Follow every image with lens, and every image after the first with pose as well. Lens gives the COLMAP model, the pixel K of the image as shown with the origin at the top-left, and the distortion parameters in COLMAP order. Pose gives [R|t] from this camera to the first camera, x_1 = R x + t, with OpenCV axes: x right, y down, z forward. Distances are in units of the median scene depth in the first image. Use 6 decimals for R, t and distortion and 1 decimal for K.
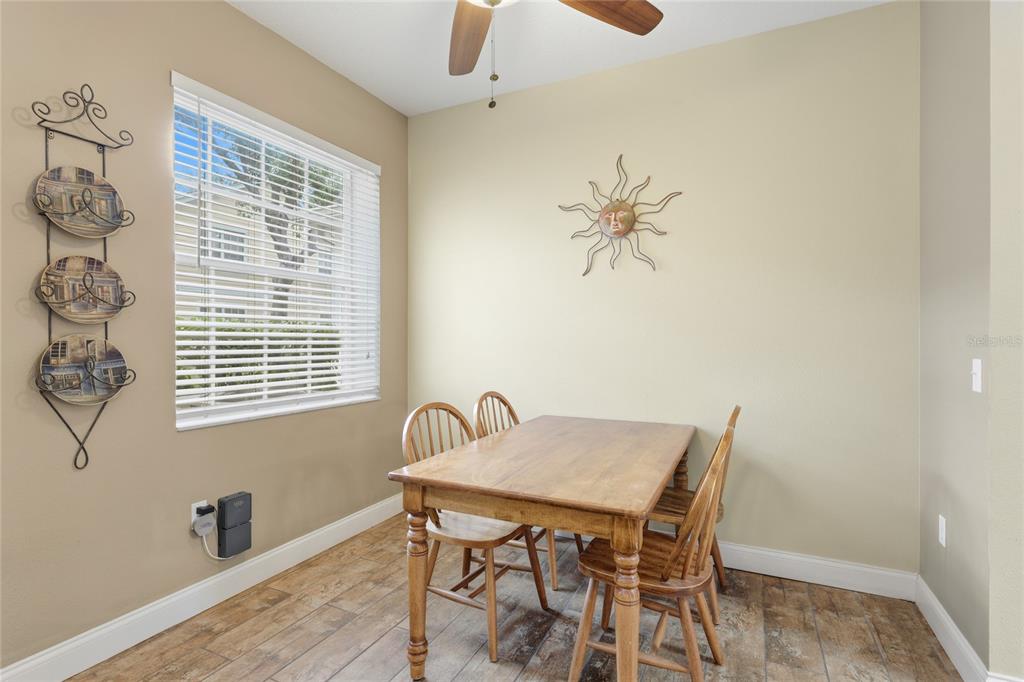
lens RADIAL K [[490.6, 0, 510.8], [0, 490.6, 341.0], [0, 0, 1]] dist [-0.003059, -0.000620]
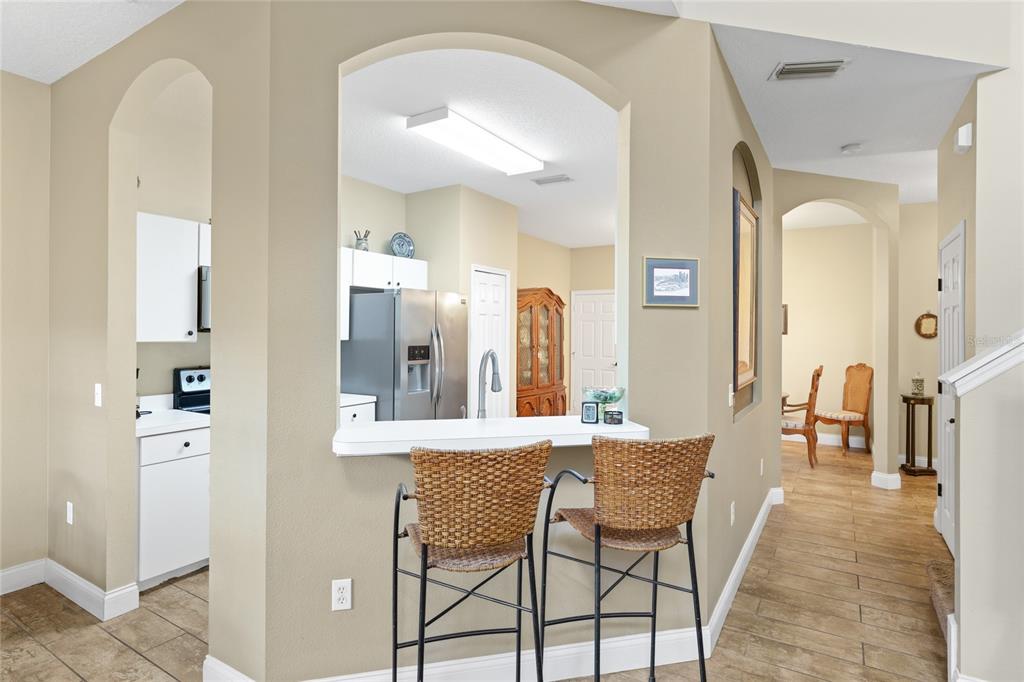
lens RADIAL K [[543.5, 0, 510.3], [0, 543.5, 331.0], [0, 0, 1]] dist [0.002843, 0.000653]
pose [[0.114764, 0.004019, 0.993385, -0.397303], [-0.003672, 0.999987, -0.003621, -0.091500], [-0.993386, -0.003232, 0.114777, -0.309995]]
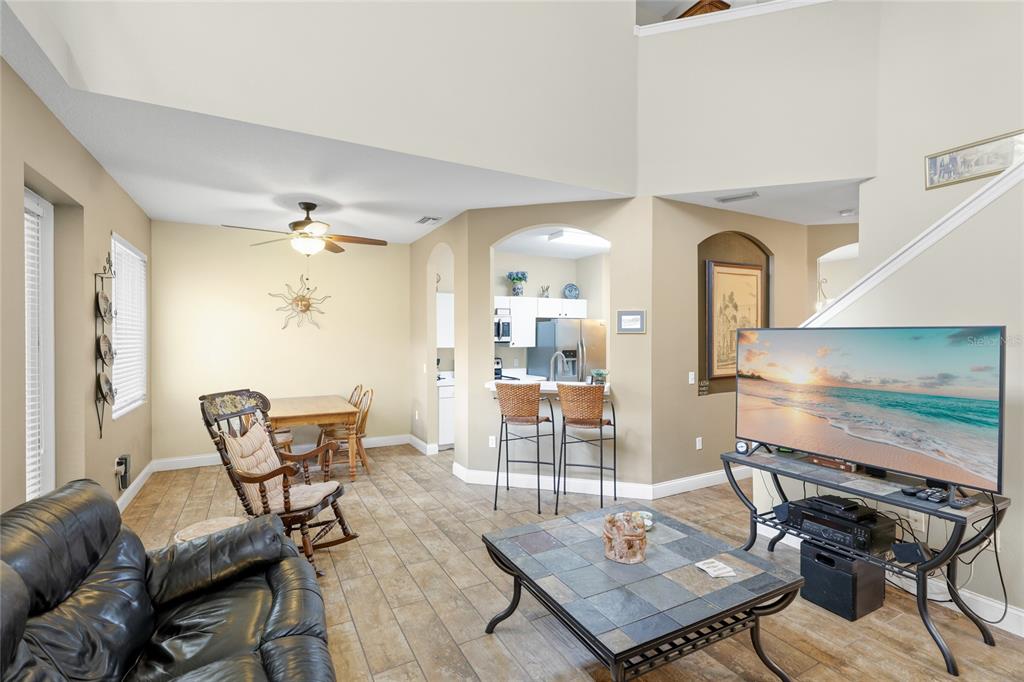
lens RADIAL K [[459.5, 0, 512.1], [0, 459.5, 342.4], [0, 0, 1]] dist [0.002391, 0.000593]
pose [[0.576306, -0.009332, 0.817181, -1.199863], [0.003568, 0.999954, 0.008903, -0.124785], [-0.817227, -0.002215, 0.576312, -1.234351]]
